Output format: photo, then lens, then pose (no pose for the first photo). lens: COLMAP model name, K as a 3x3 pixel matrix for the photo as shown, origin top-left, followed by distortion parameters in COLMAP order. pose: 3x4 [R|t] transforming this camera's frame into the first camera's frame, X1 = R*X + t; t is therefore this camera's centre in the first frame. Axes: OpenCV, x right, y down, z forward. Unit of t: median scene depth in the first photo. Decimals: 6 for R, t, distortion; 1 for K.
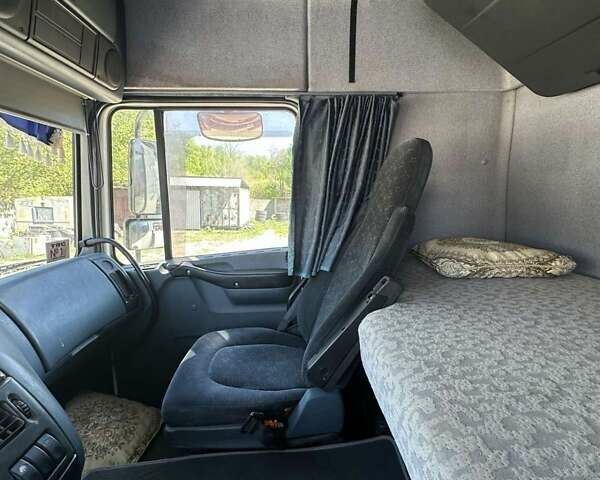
lens RADIAL K [[319.4, 0, 303.7], [0, 319.4, 240.7], [0, 0, 1]] dist [0.002890, -0.001602]
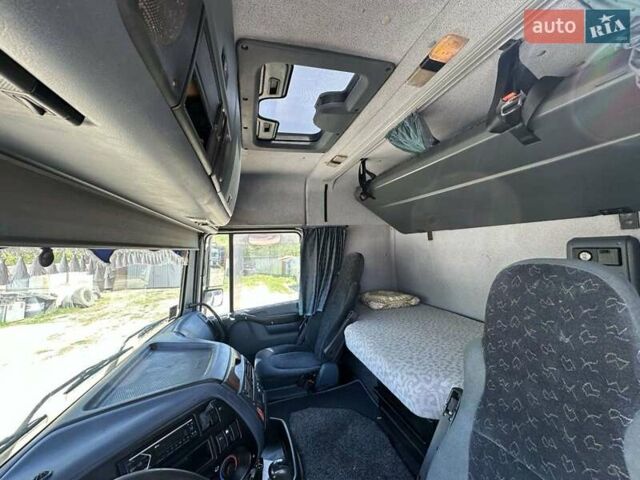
lens RADIAL K [[254.2, 0, 323.0], [0, 254.2, 238.1], [0, 0, 1]] dist [0.008200, 0.000023]
pose [[0.972443, -0.014425, 0.232693, -0.299192], [0.059123, 0.980716, -0.186282, -0.064048], [-0.225518, 0.194906, 0.954544, -0.694458]]
